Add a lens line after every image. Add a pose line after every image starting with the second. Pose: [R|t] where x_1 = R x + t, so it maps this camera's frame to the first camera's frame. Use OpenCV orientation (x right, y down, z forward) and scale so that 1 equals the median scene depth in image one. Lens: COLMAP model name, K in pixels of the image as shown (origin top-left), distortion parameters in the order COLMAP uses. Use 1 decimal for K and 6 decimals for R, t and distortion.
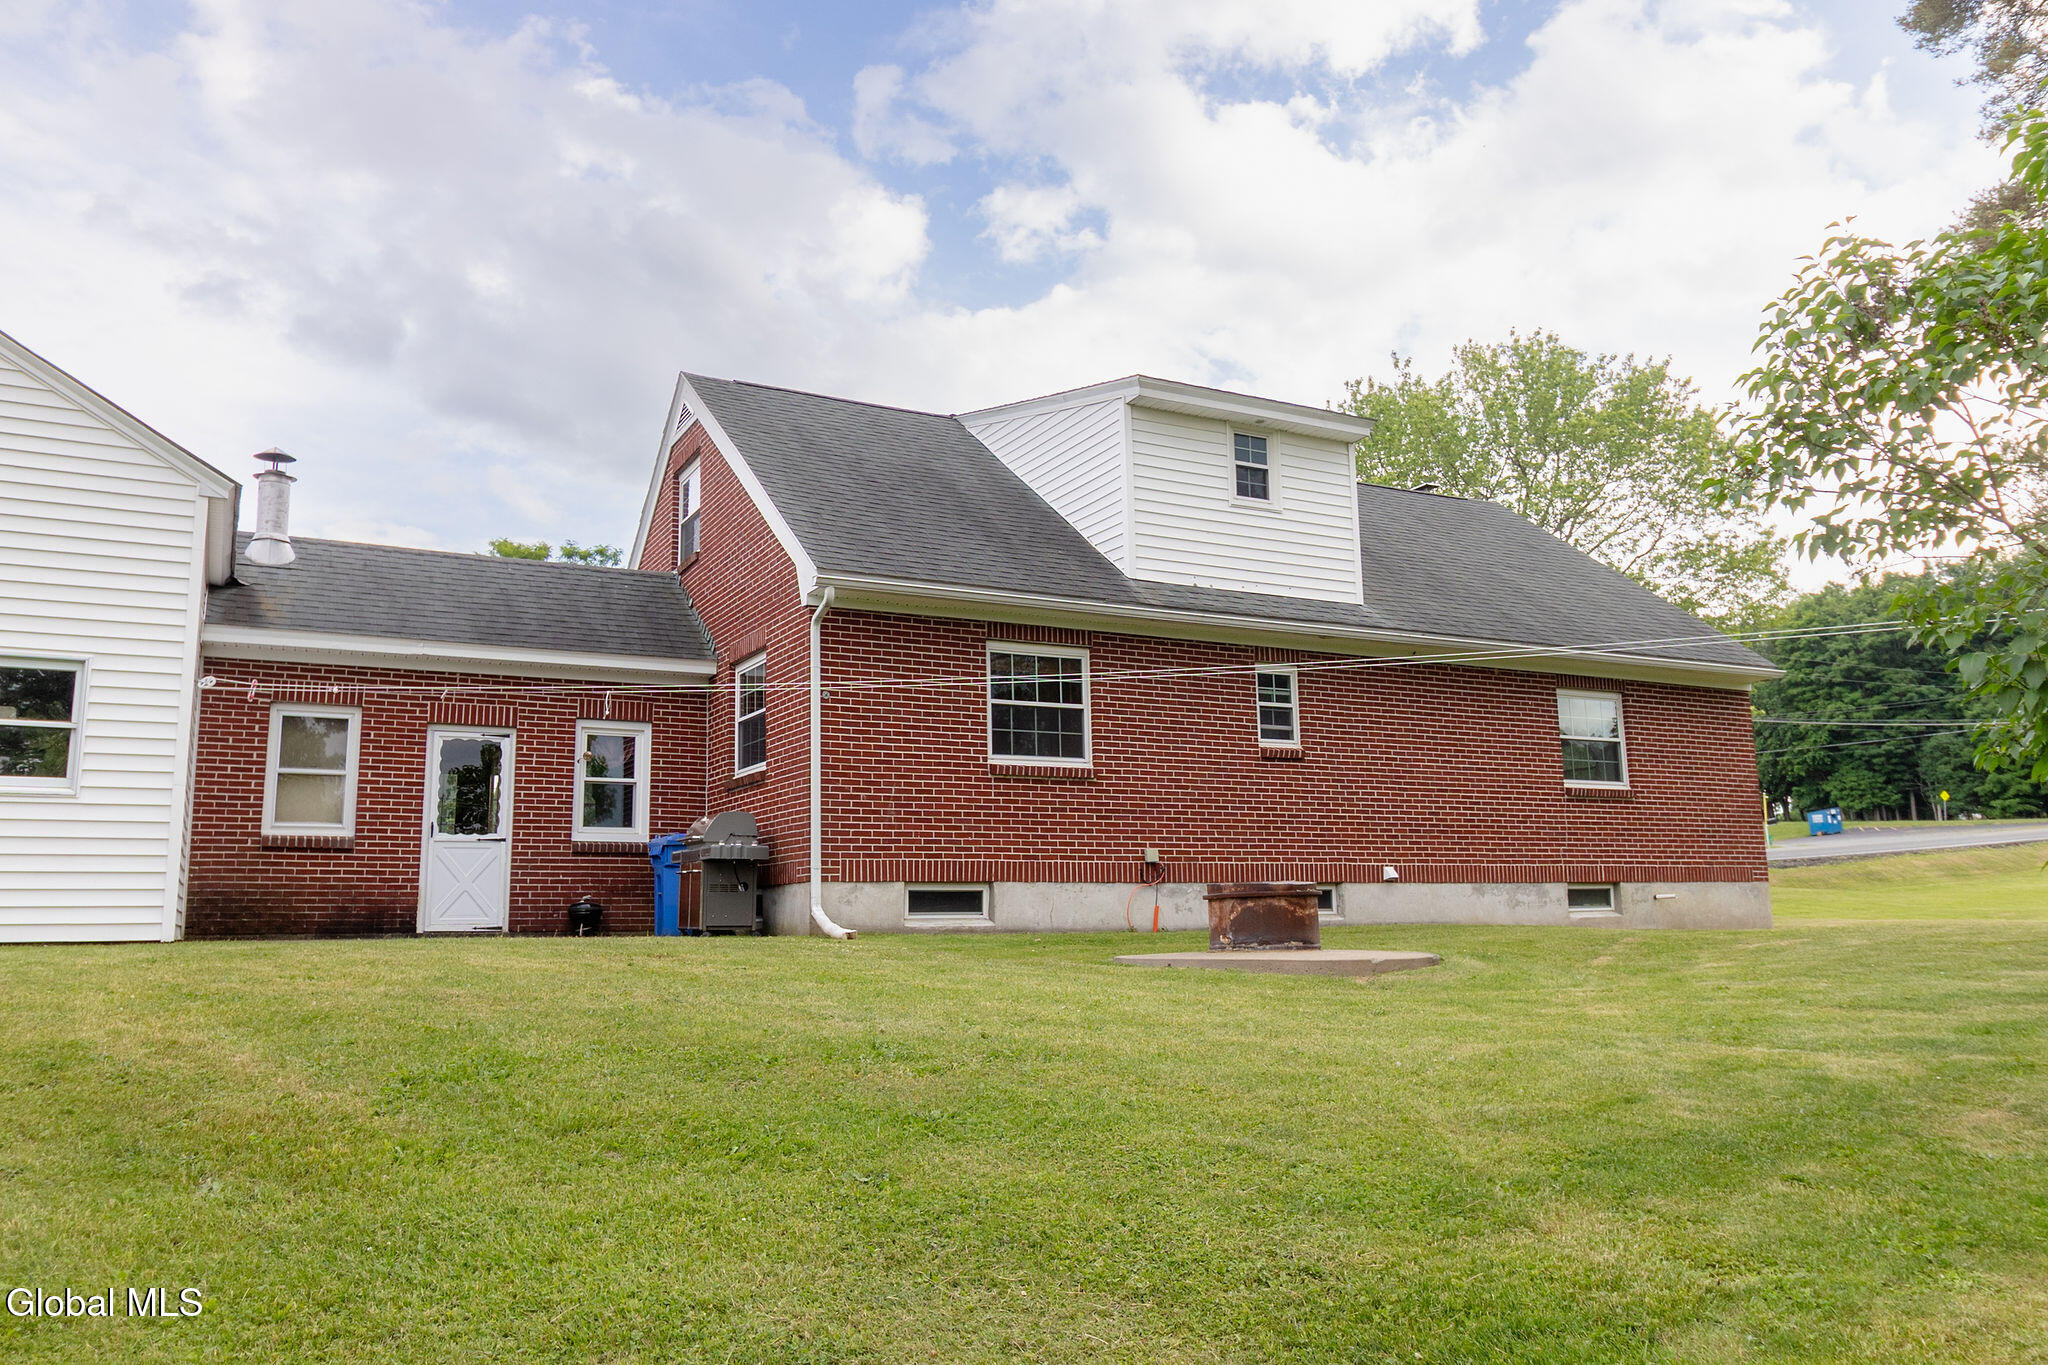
lens RADIAL K [[1490.3, 0, 1016.0], [0, 1490.3, 686.0], [0, 0, 1]] dist [0.022122, -0.011462]
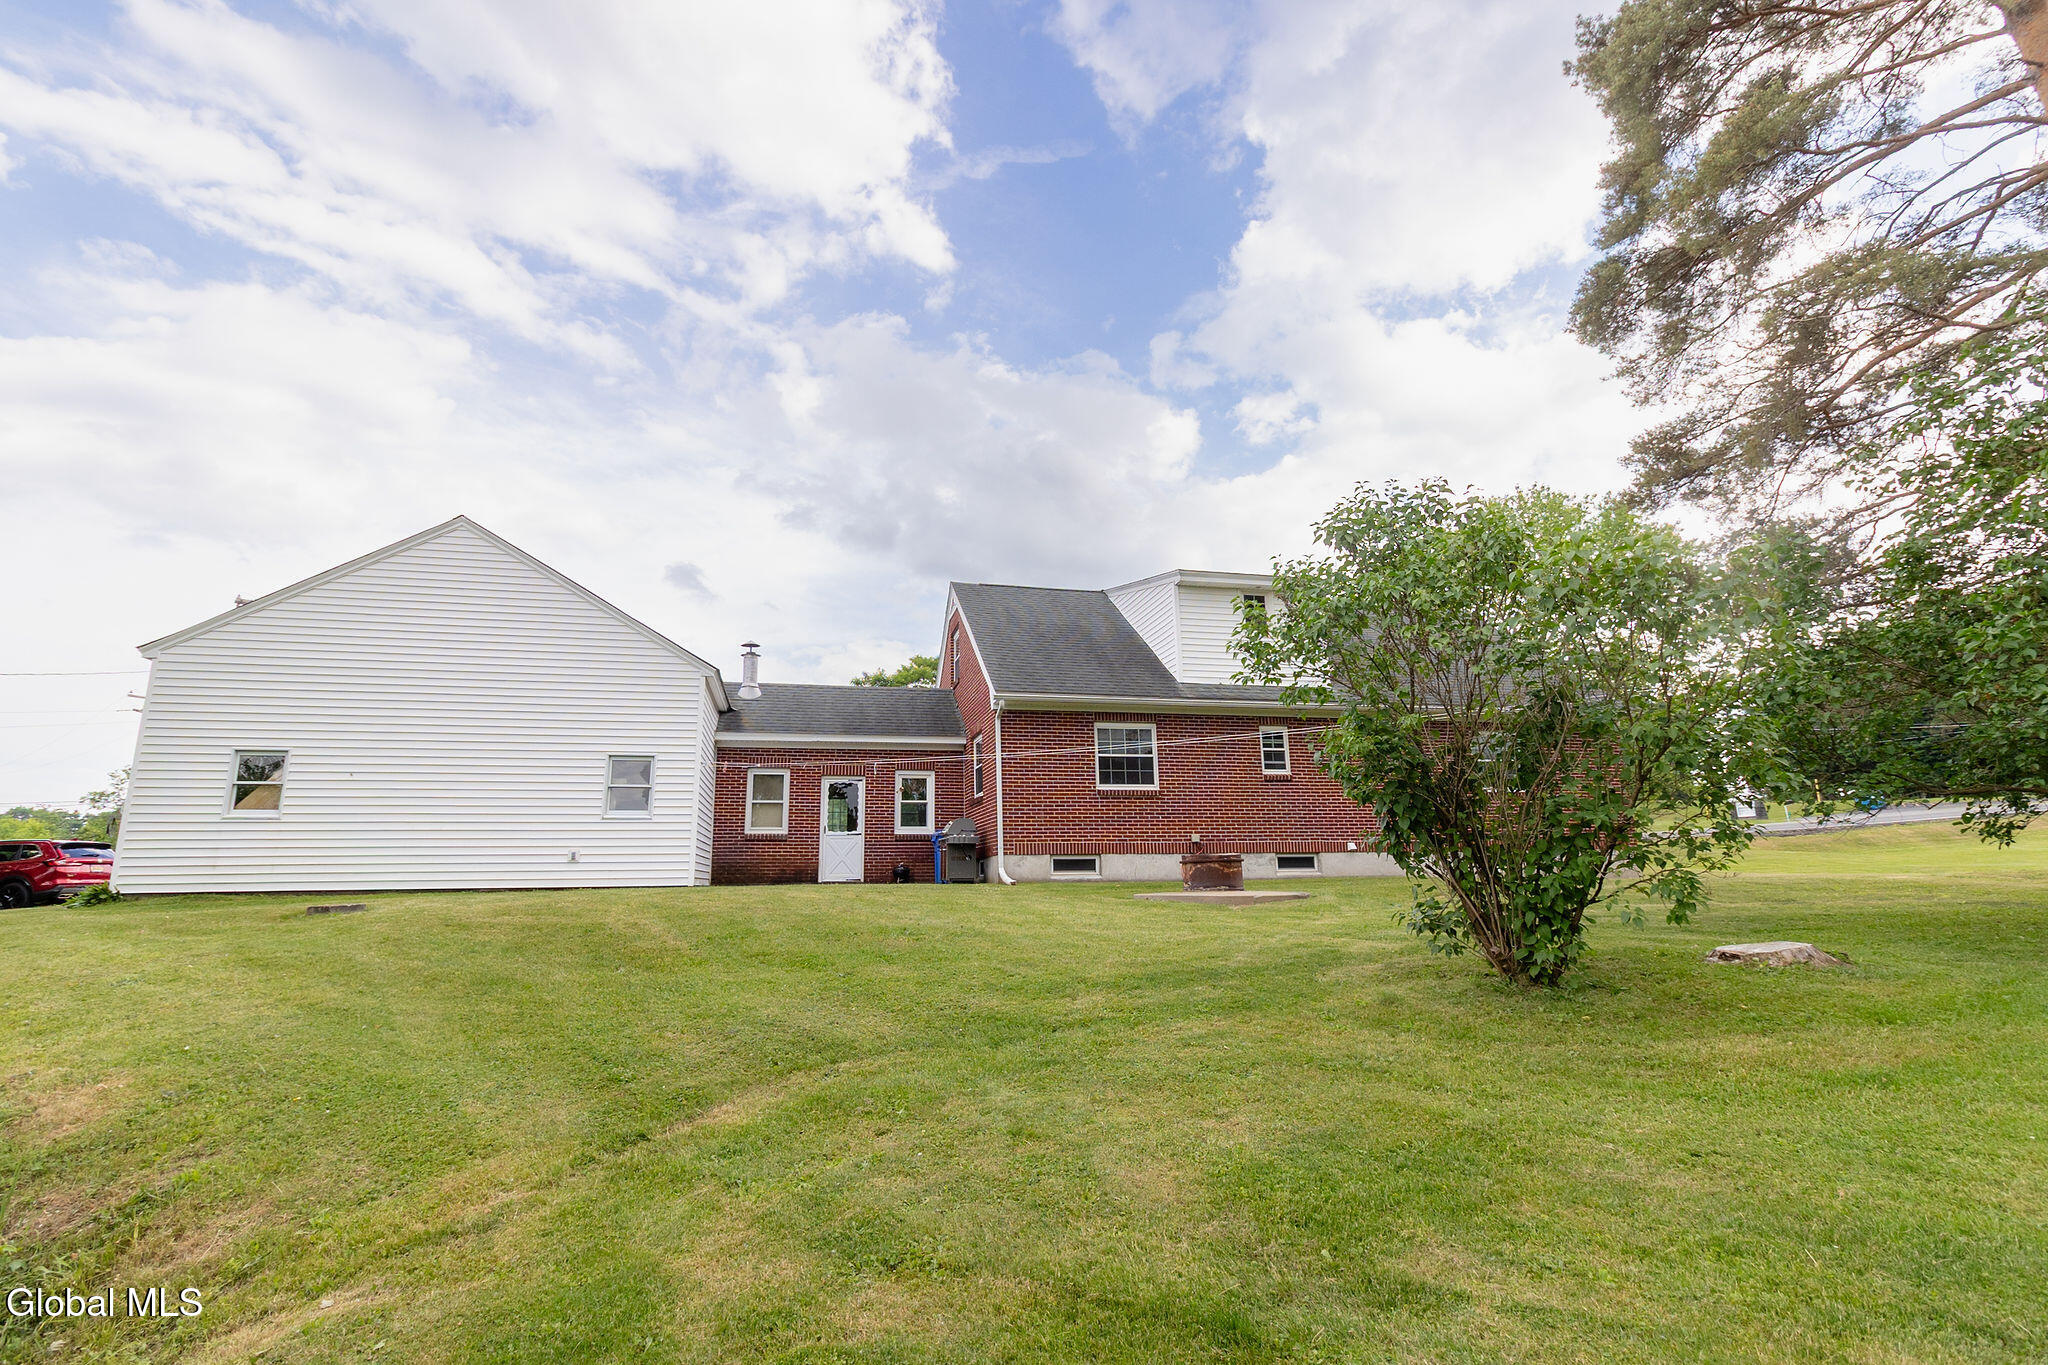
lens RADIAL K [[959.8, 0, 1032.1], [0, 959.8, 684.5], [0, 0, 1]] dist [-0.000217, 0.000122]
pose [[0.967351, -0.052223, -0.248003, 0.185666], [0.041775, 0.998011, -0.047211, -0.022156], [0.249975, 0.035310, 0.967608, -0.153281]]
